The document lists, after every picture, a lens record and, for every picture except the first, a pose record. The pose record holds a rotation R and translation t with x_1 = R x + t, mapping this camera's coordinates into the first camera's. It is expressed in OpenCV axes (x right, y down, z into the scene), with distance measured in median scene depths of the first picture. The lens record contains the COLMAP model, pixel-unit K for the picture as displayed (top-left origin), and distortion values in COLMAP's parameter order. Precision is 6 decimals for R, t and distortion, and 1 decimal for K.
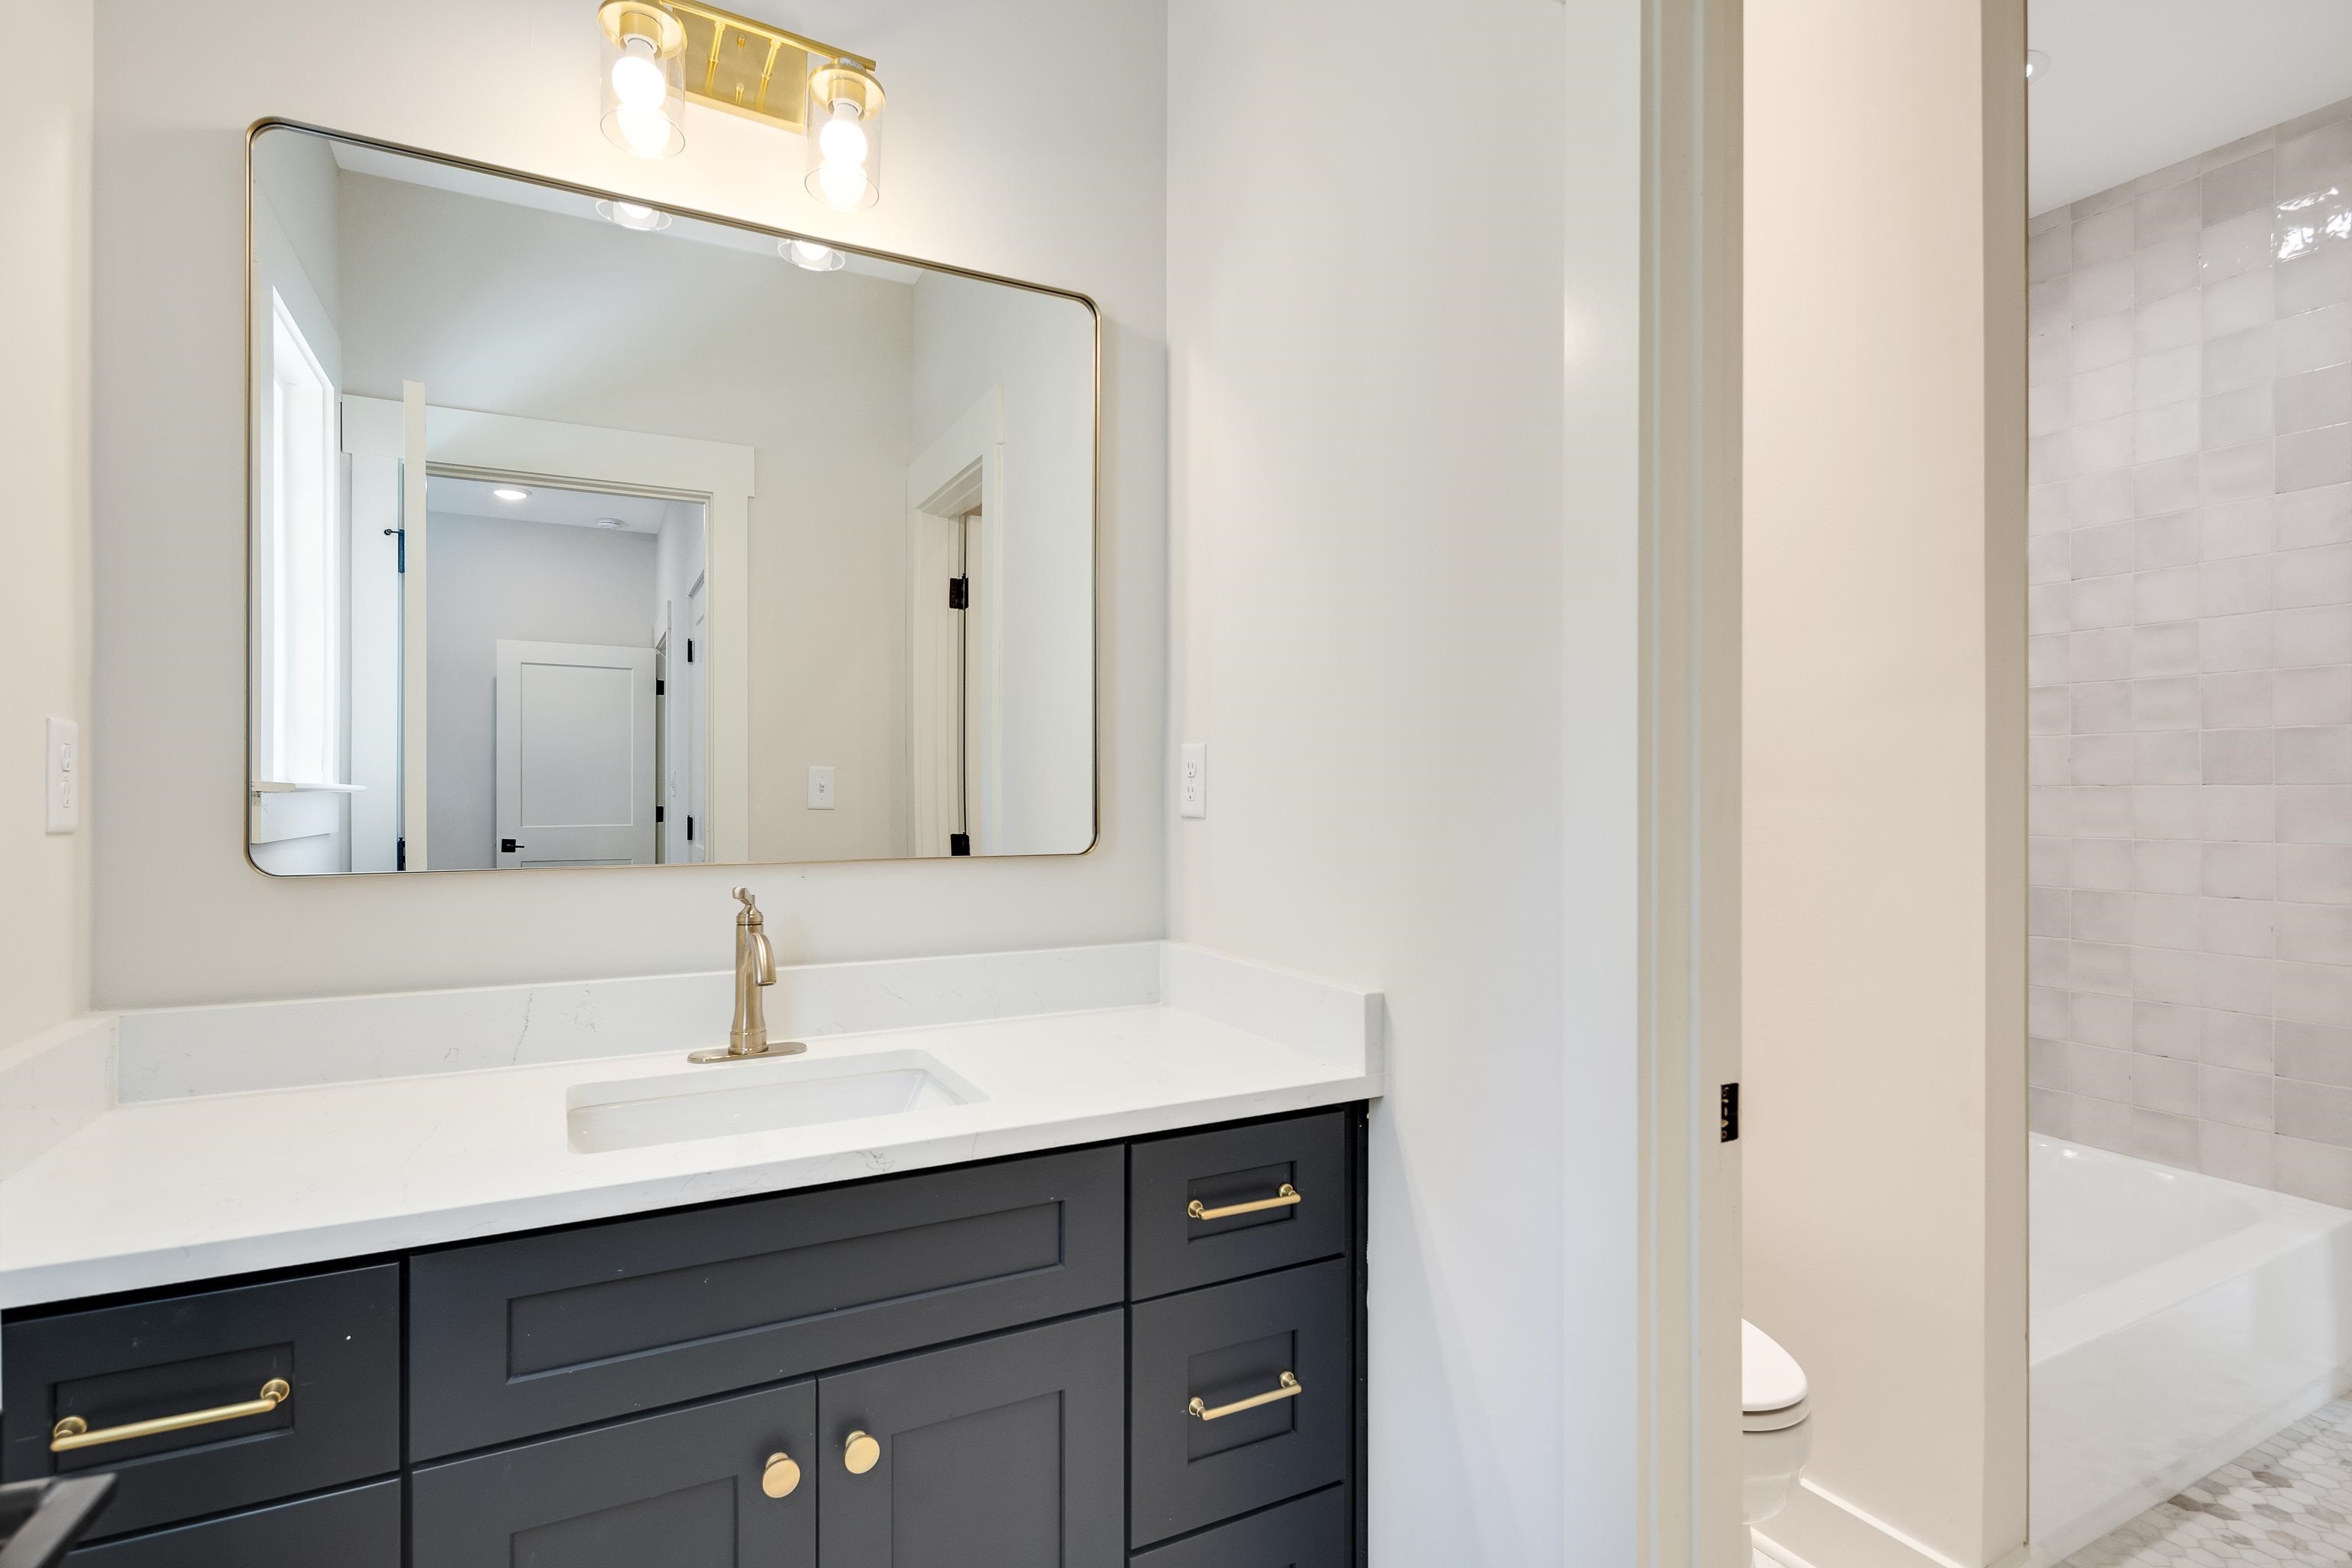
lens RADIAL K [[1188.8, 0, 1176.0], [0, 1188.8, 784.0], [0, 0, 1]] dist [0.002438, 0.000399]
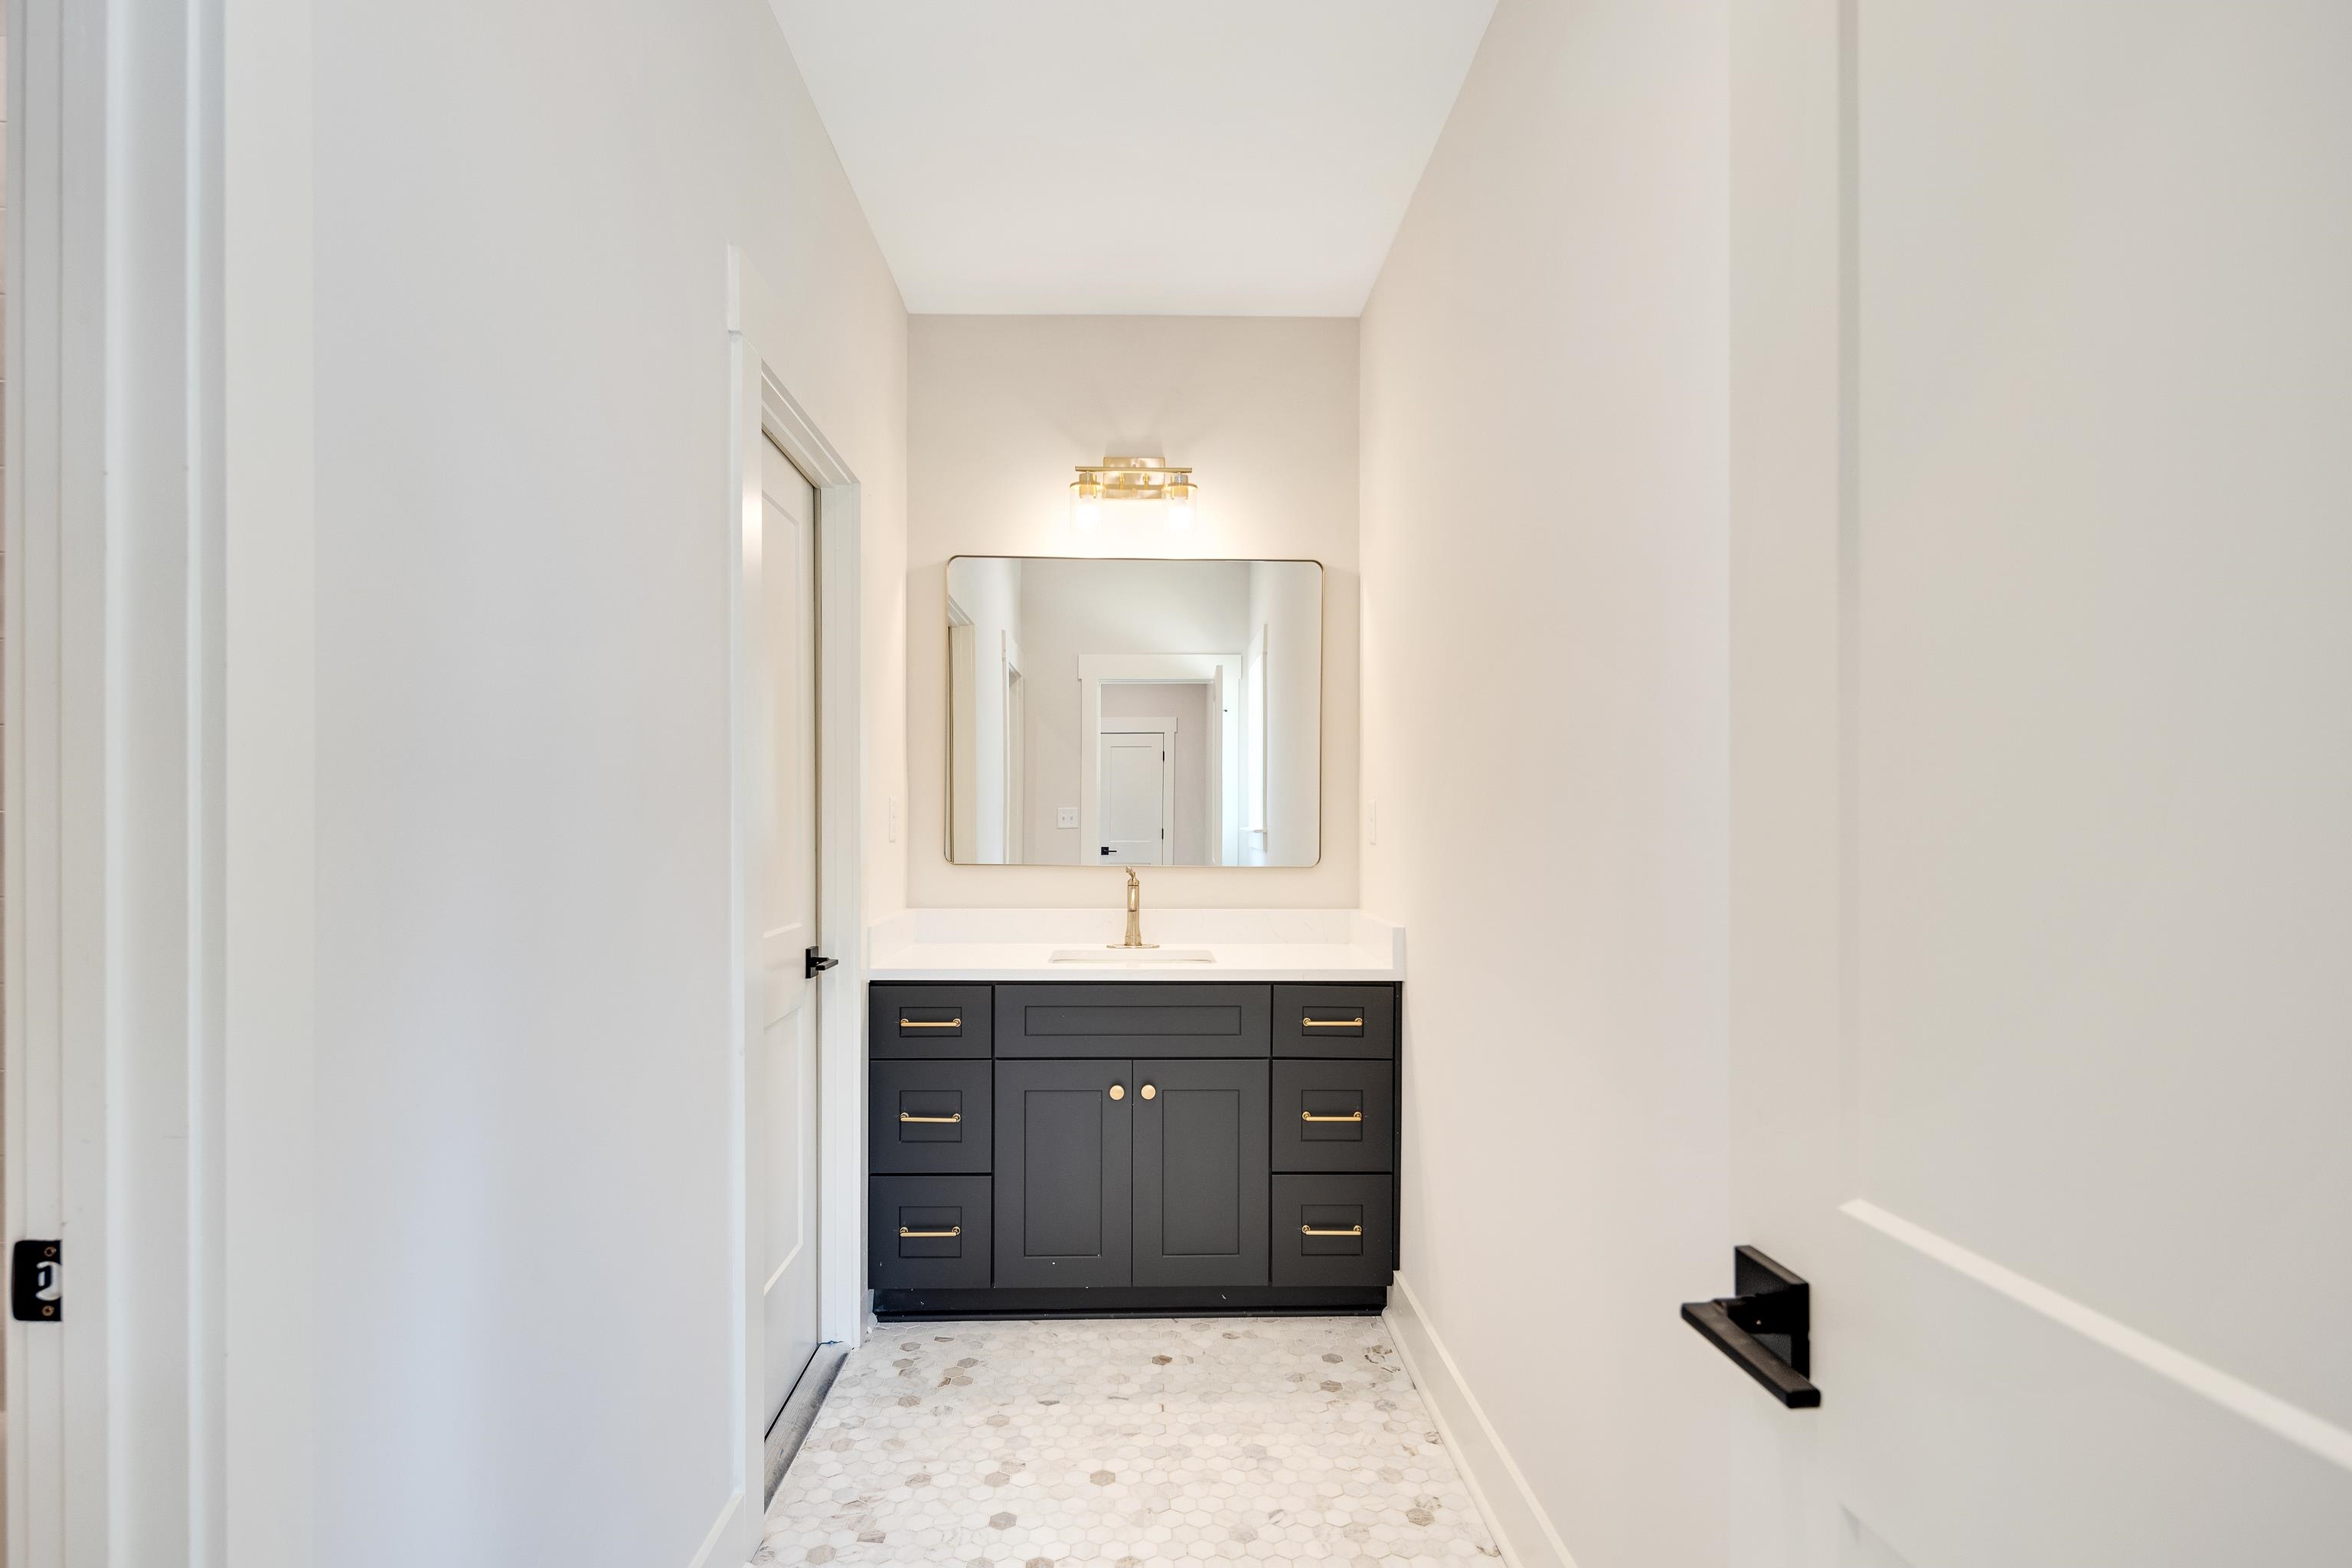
lens RADIAL K [[1158.8, 0, 1174.9], [0, 1158.8, 810.7], [0, 0, 1]] dist [0.004800, -0.001021]
pose [[0.895117, 0.001920, -0.445827, 0.692192], [-0.007079, 0.999926, -0.009906, 0.000775], [0.445775, 0.012023, 0.895065, -0.919297]]
